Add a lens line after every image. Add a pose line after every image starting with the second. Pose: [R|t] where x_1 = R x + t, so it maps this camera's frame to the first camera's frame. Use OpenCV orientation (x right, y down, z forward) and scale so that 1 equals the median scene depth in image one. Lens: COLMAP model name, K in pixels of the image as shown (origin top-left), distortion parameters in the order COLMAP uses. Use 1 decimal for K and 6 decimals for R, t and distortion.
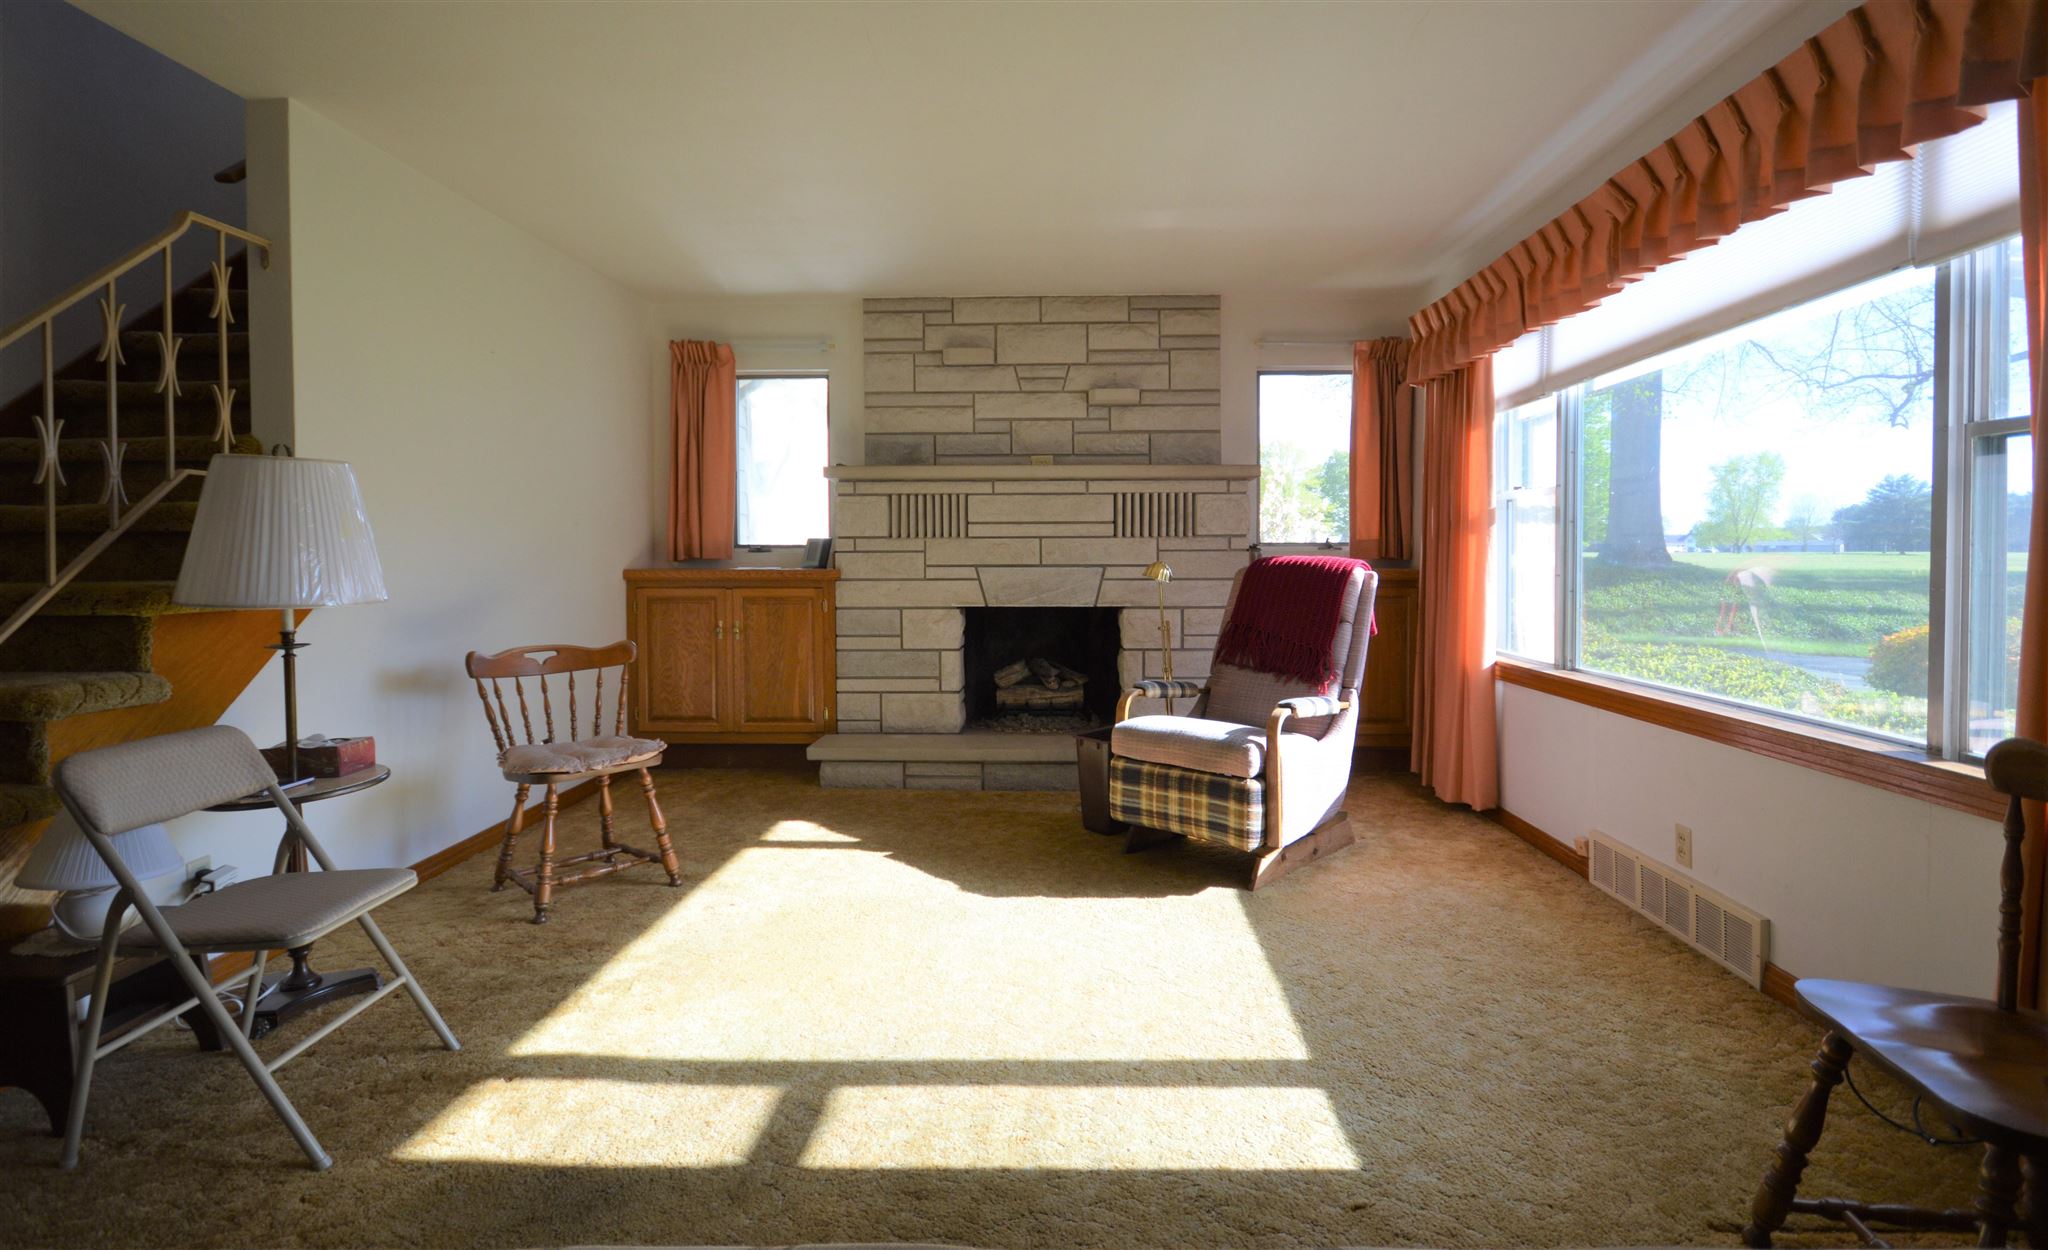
lens RADIAL K [[954.6, 0, 1051.5], [0, 954.6, 575.8], [0, 0, 1]] dist [0.005489, 0.000567]
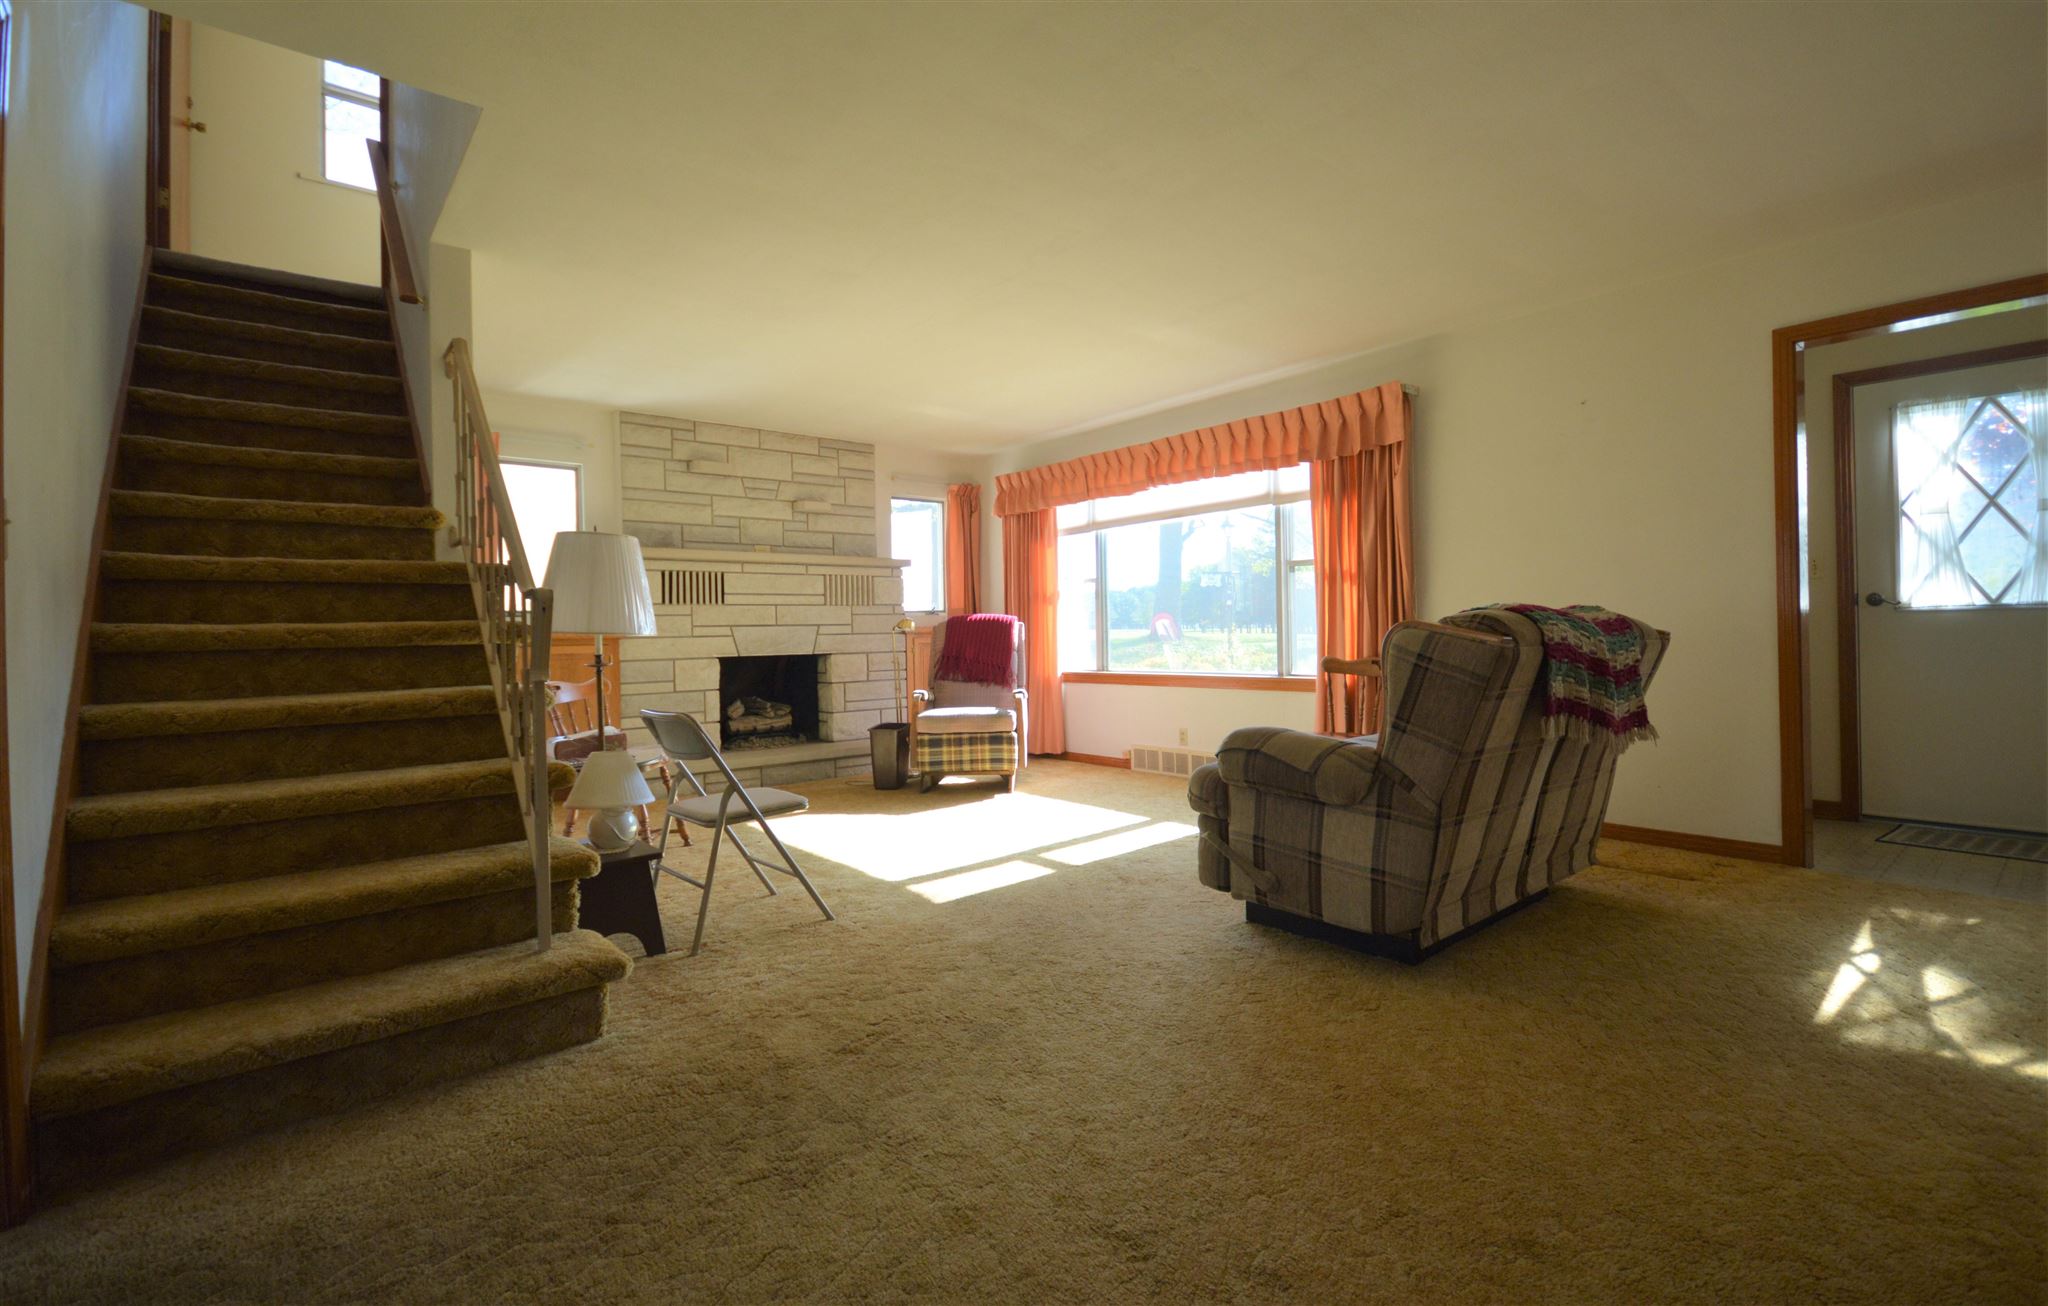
lens RADIAL K [[911.7, 0, 1024.1], [0, 911.7, 636.9], [0, 0, 1]] dist [0.001186, 0.000031]
pose [[0.754188, -0.015136, 0.656484, -0.610009], [0.031001, 0.999440, -0.012571, 0.033893], [-0.655927, 0.029832, 0.754235, -0.232318]]
